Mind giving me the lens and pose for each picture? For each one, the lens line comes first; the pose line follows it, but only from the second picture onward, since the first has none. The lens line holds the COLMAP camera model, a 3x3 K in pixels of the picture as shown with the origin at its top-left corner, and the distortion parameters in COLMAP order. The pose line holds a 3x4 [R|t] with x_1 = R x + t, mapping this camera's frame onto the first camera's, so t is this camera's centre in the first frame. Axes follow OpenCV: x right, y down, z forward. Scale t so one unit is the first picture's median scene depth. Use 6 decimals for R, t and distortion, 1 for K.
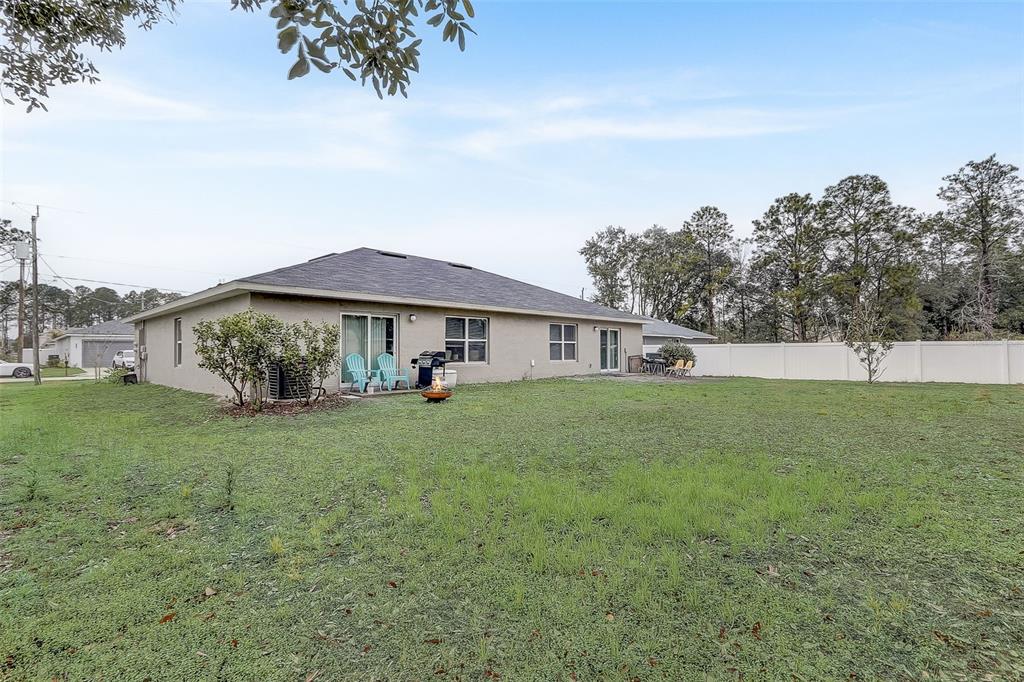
lens RADIAL K [[469.6, 0, 511.3], [0, 469.6, 338.6], [0, 0, 1]] dist [-0.016107, 0.001310]
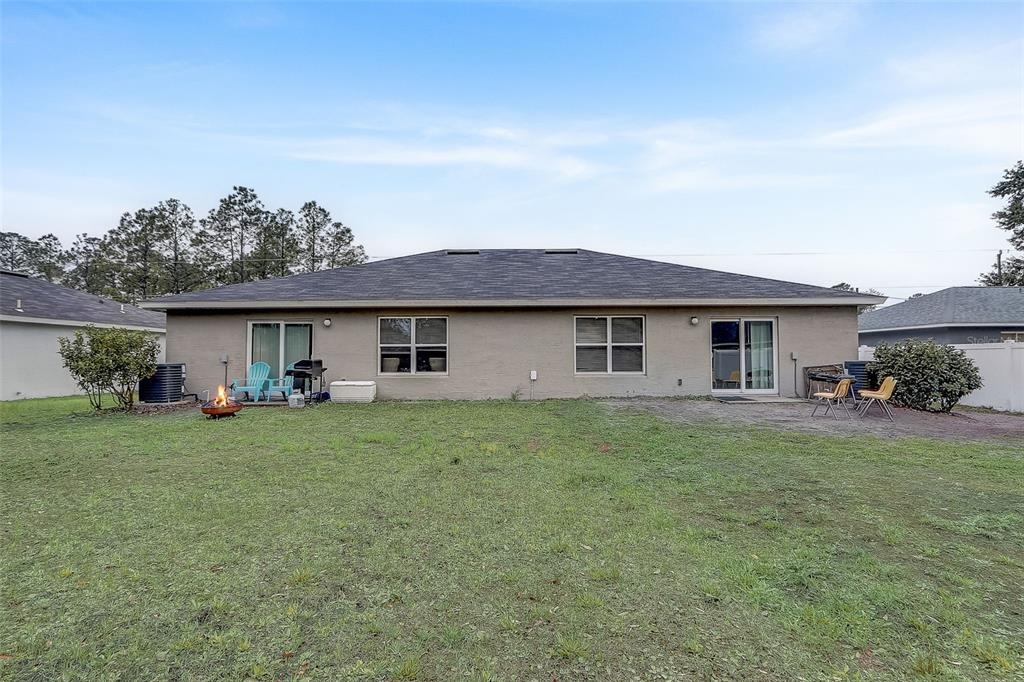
lens RADIAL K [[469.6, 0, 507.1], [0, 469.6, 349.5], [0, 0, 1]] dist [-0.016107, 0.001310]
pose [[0.682571, -0.018365, -0.730589, 0.534416], [0.022907, 0.999731, -0.003729, 0.014975], [0.730460, -0.014190, 0.682808, 0.504866]]
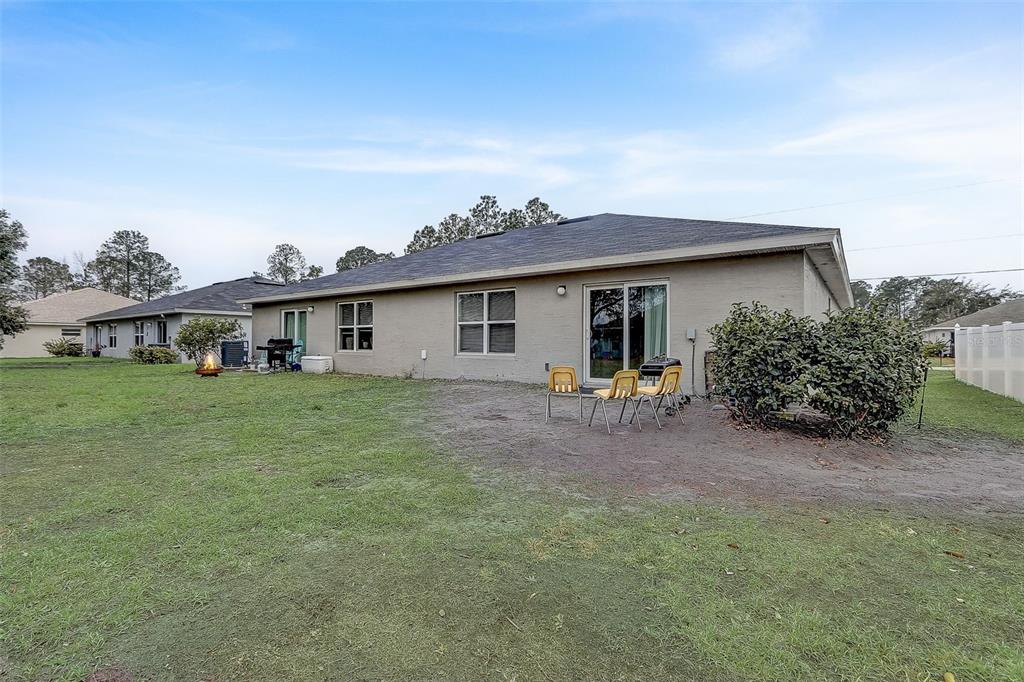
lens RADIAL K [[469.6, 0, 507.1], [0, 469.6, 344.3], [0, 0, 1]] dist [-0.016107, 0.001310]
pose [[0.119611, 0.001742, -0.992819, 0.762347], [0.020235, 0.999786, 0.004192, 0.036087], [0.992615, -0.020592, 0.119550, 1.052524]]
